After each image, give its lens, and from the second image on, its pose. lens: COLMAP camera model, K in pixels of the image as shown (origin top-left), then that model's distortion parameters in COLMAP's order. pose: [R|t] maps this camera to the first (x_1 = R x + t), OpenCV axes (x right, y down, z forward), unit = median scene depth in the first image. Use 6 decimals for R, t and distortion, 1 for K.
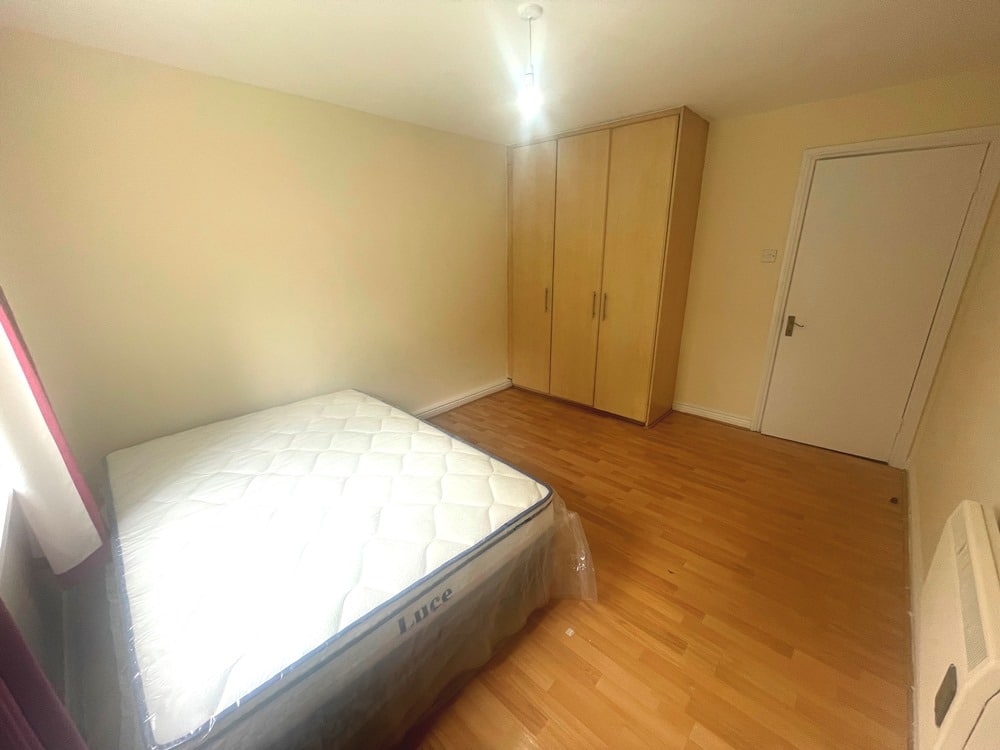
lens RADIAL K [[404.5, 0, 500.5], [0, 404.5, 378.5], [0, 0, 1]] dist [0.015016, 0.000254]
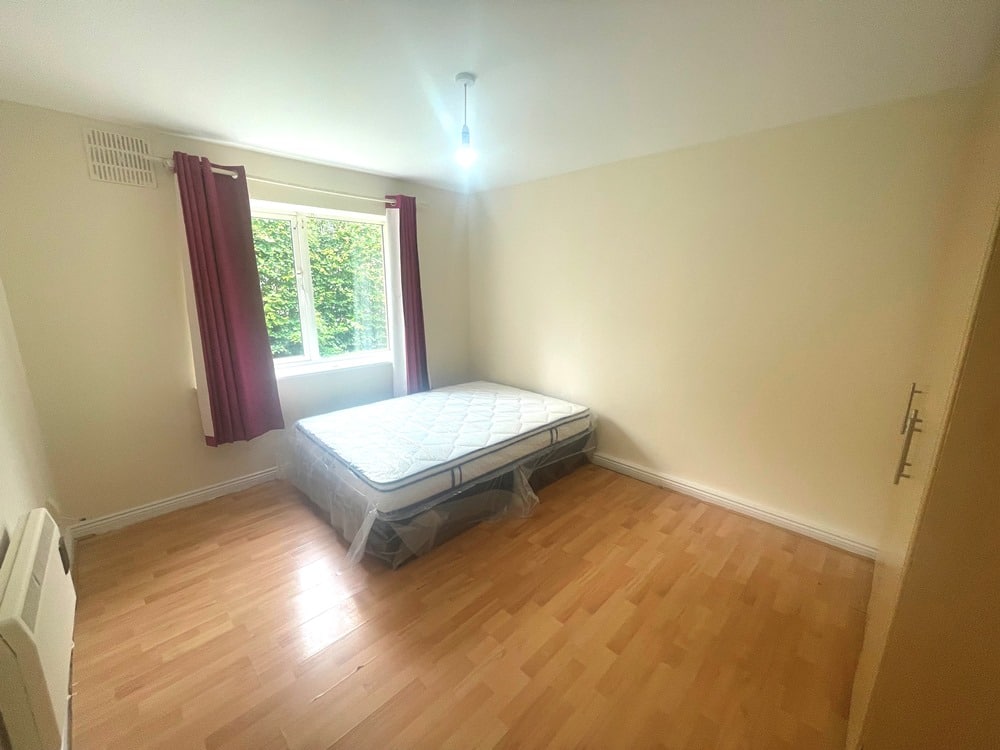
lens RADIAL K [[404.5, 0, 493.4], [0, 404.5, 379.2], [0, 0, 1]] dist [0.015016, 0.000254]
pose [[-0.038294, 0.243776, -0.969075, 0.680979], [-0.312782, 0.918130, 0.243320, -0.228640], [0.949053, 0.312427, 0.041090, 0.656832]]
